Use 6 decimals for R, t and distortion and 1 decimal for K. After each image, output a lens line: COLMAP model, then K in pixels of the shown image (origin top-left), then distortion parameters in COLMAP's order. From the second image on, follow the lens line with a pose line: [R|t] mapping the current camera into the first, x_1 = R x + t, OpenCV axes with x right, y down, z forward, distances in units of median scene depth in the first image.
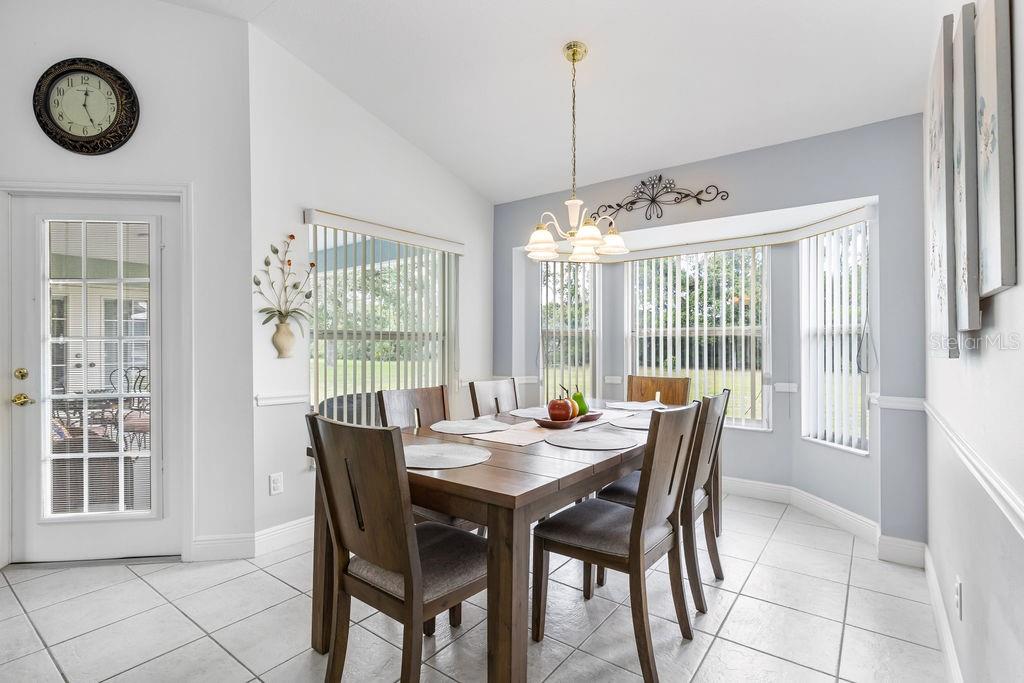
lens RADIAL K [[484.2, 0, 510.7], [0, 484.2, 343.9], [0, 0, 1]] dist [-0.005980, -0.000454]
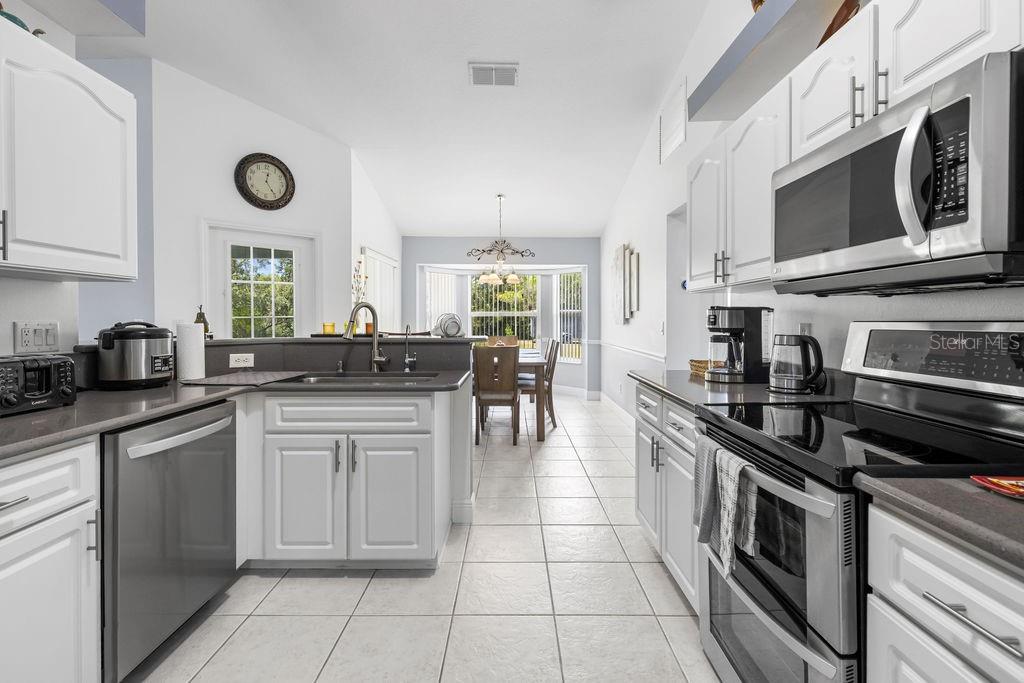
lens RADIAL K [[463.8, 0, 515.2], [0, 463.8, 319.7], [0, 0, 1]] dist [0.001391, -0.000293]
pose [[0.790340, -0.001922, 0.612666, -1.188645], [-0.002459, 0.999977, 0.006308, -0.019815], [-0.612664, -0.006492, 0.790317, -0.833465]]
